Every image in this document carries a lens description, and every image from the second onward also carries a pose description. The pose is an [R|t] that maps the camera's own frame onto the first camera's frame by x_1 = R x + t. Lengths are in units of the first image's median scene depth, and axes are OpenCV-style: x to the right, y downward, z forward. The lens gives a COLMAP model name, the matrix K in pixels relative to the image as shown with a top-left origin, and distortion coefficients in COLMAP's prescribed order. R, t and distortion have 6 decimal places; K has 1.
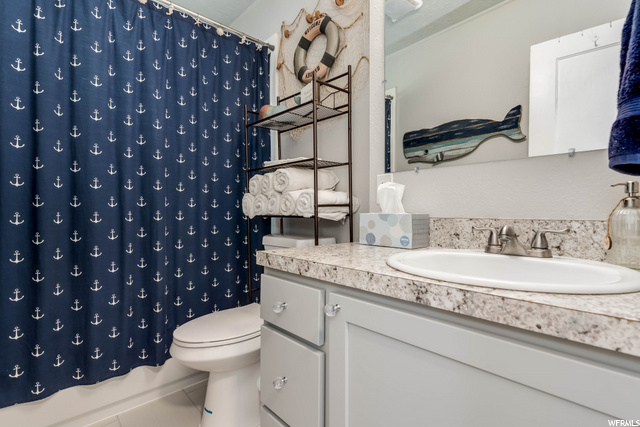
lens RADIAL K [[308.8, 0, 319.4], [0, 308.8, 213.0], [0, 0, 1]] dist [0.004130, 0.001090]
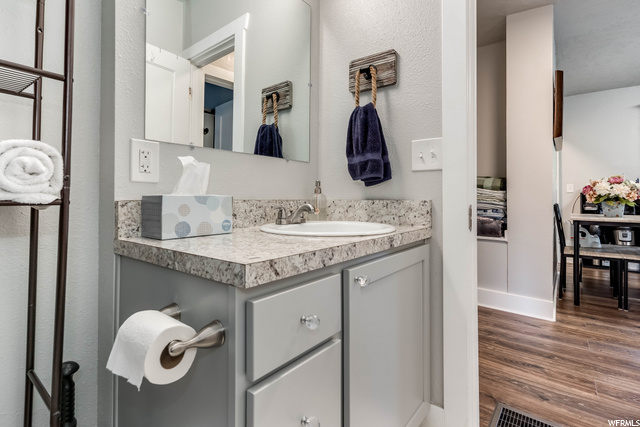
lens RADIAL K [[308.8, 0, 310.7], [0, 308.8, 195.4], [0, 0, 1]] dist [0.004130, 0.001090]
pose [[-0.129488, 0.005709, 0.991565, -0.830755], [0.000573, 0.999984, -0.005682, 0.007227], [-0.991581, -0.000168, -0.129490, 1.056967]]
